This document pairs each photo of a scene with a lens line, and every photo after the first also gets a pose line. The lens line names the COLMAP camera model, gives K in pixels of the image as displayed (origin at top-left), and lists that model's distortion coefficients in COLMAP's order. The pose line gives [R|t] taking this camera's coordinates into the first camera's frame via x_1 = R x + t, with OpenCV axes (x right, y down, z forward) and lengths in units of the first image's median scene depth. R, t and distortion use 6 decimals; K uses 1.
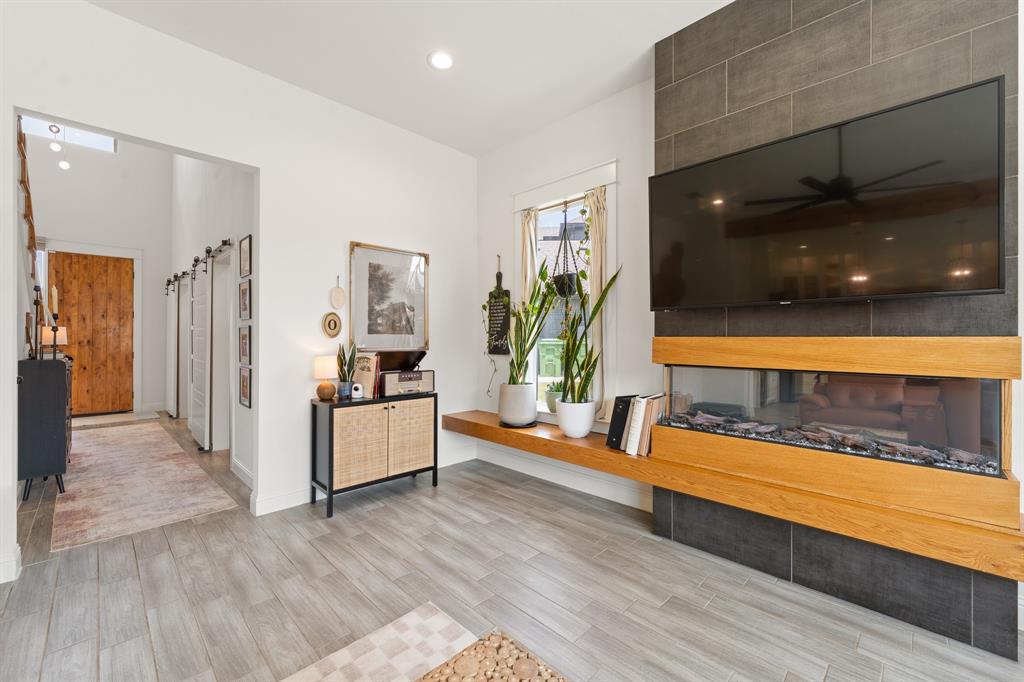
lens RADIAL K [[414.2, 0, 520.8], [0, 414.2, 336.0], [0, 0, 1]] dist [-0.002821, -0.000039]
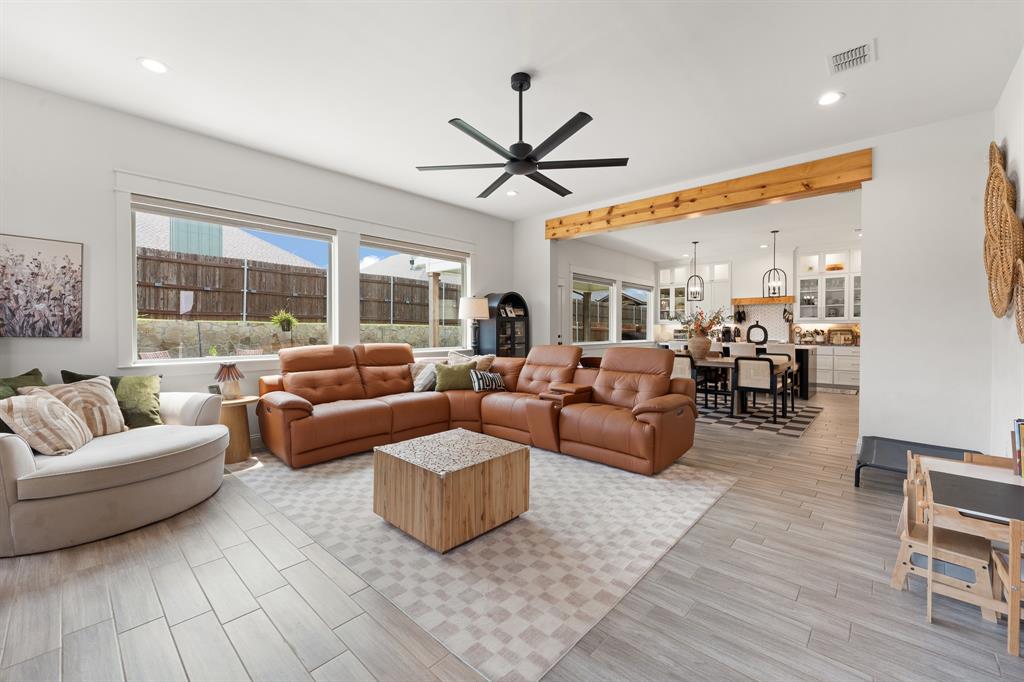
lens RADIAL K [[414.2, 0, 519.1], [0, 414.2, 335.1], [0, 0, 1]] dist [-0.002821, -0.000039]
pose [[-0.999112, -0.001795, -0.042099, -0.106305], [-0.002013, 0.999985, 0.005132, 0.007566], [0.042090, 0.005212, -0.999100, 0.930239]]
